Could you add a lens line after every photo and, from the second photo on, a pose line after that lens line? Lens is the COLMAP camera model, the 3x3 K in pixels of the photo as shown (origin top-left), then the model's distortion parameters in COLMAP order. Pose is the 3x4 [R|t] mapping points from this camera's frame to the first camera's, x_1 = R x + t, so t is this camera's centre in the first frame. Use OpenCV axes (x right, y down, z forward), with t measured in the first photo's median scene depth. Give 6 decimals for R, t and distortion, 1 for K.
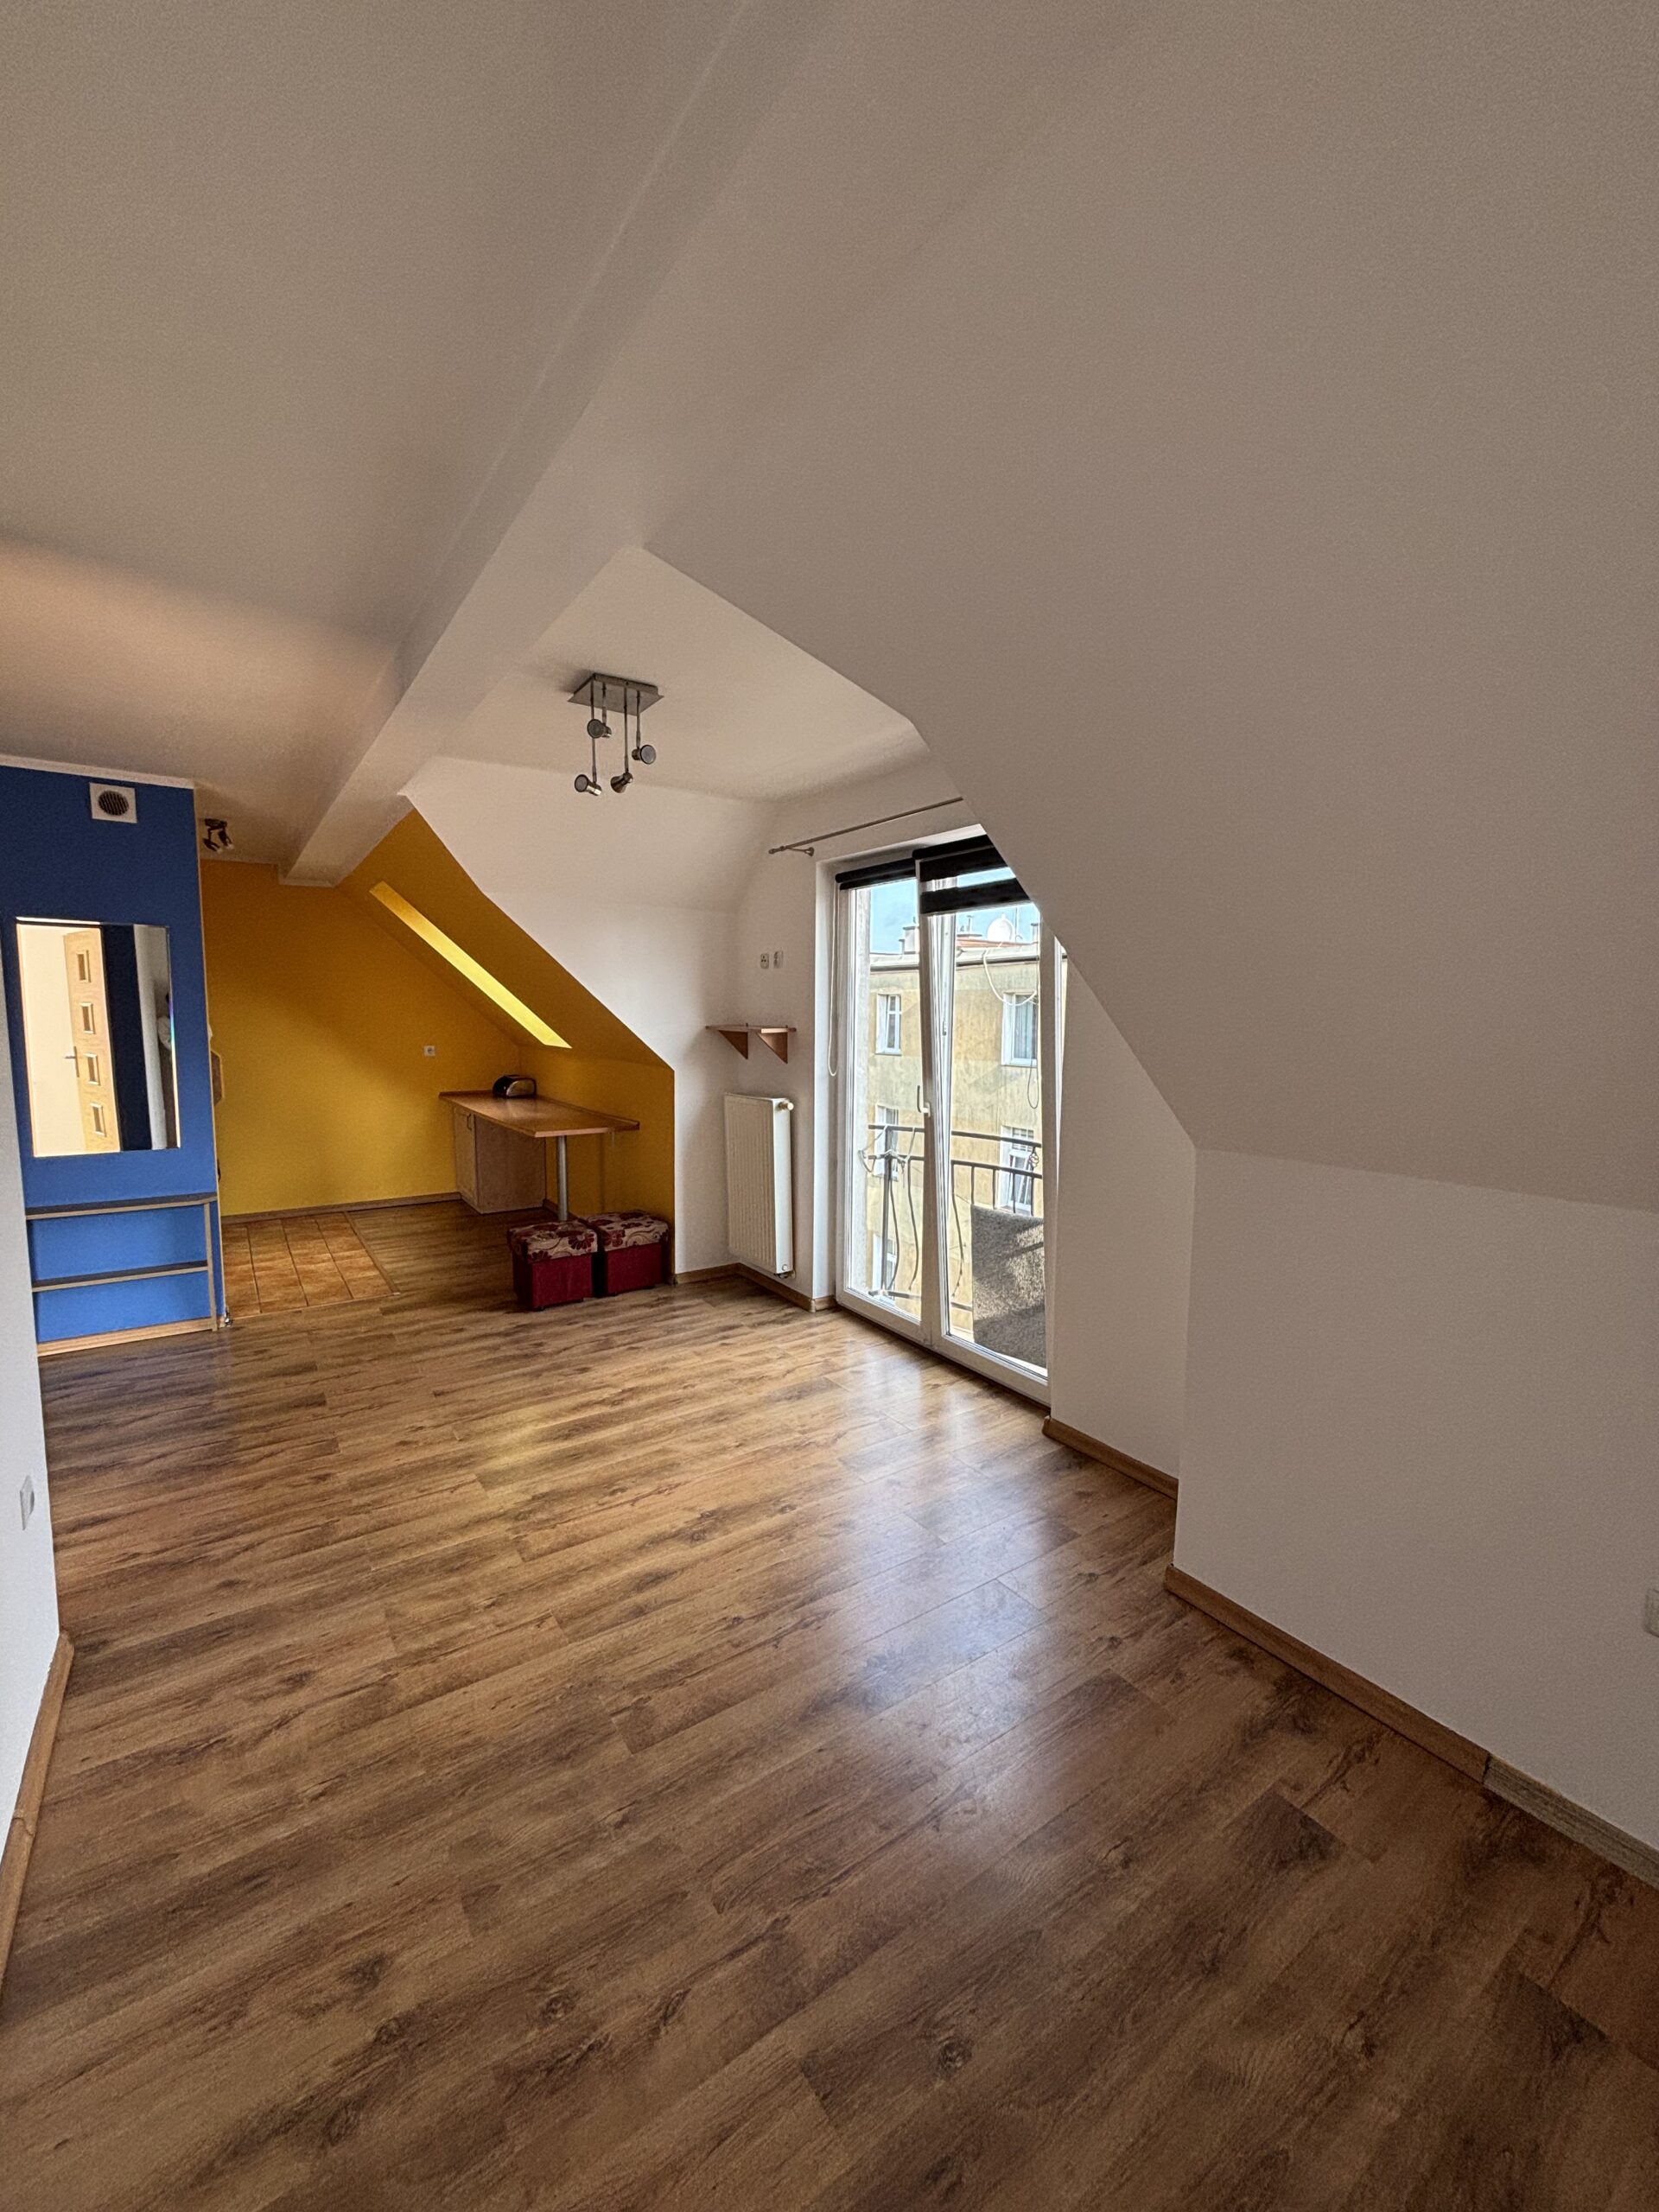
lens RADIAL K [[885.1, 0, 843.1], [0, 885.1, 1107.0], [0, 0, 1]] dist [-0.003261, 0.001316]
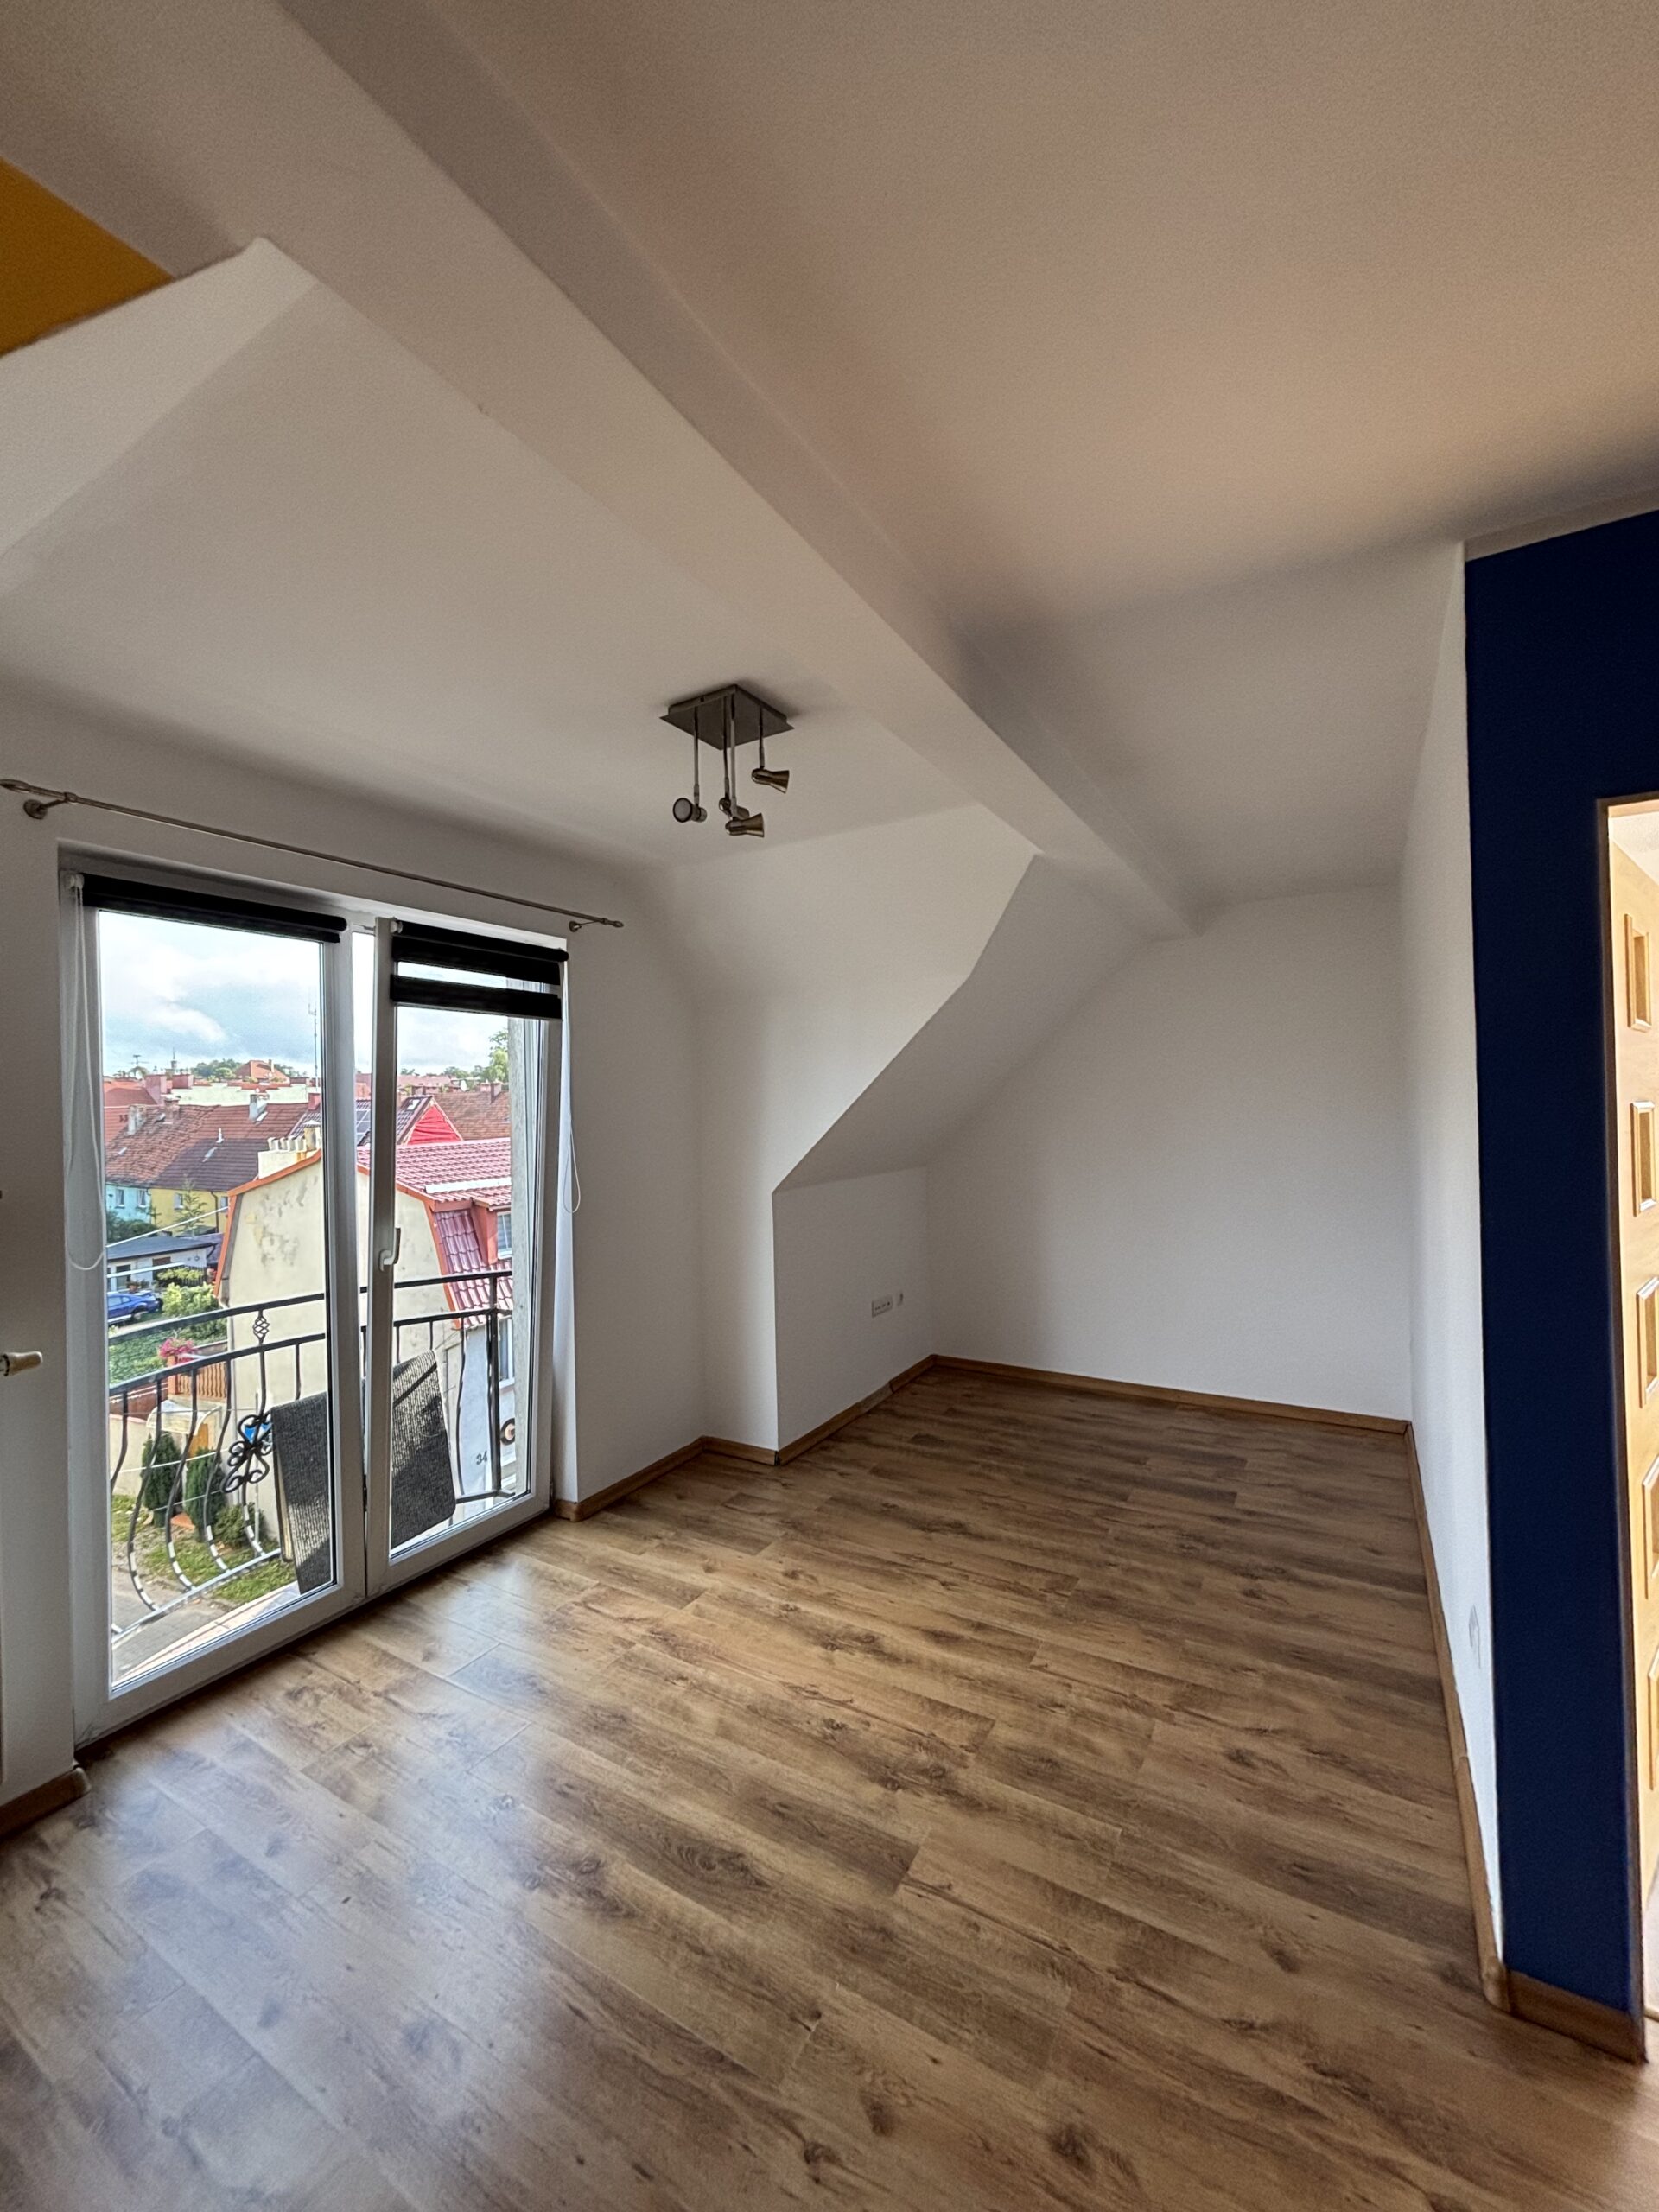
lens RADIAL K [[885.1, 0, 826.8], [0, 885.1, 1095.1], [0, 0, 1]] dist [-0.003261, 0.001316]
pose [[-0.402435, 0.012179, 0.915368, -1.116924], [0.117581, 0.992317, 0.038491, -0.178869], [-0.907866, 0.123119, -0.400775, 1.423664]]
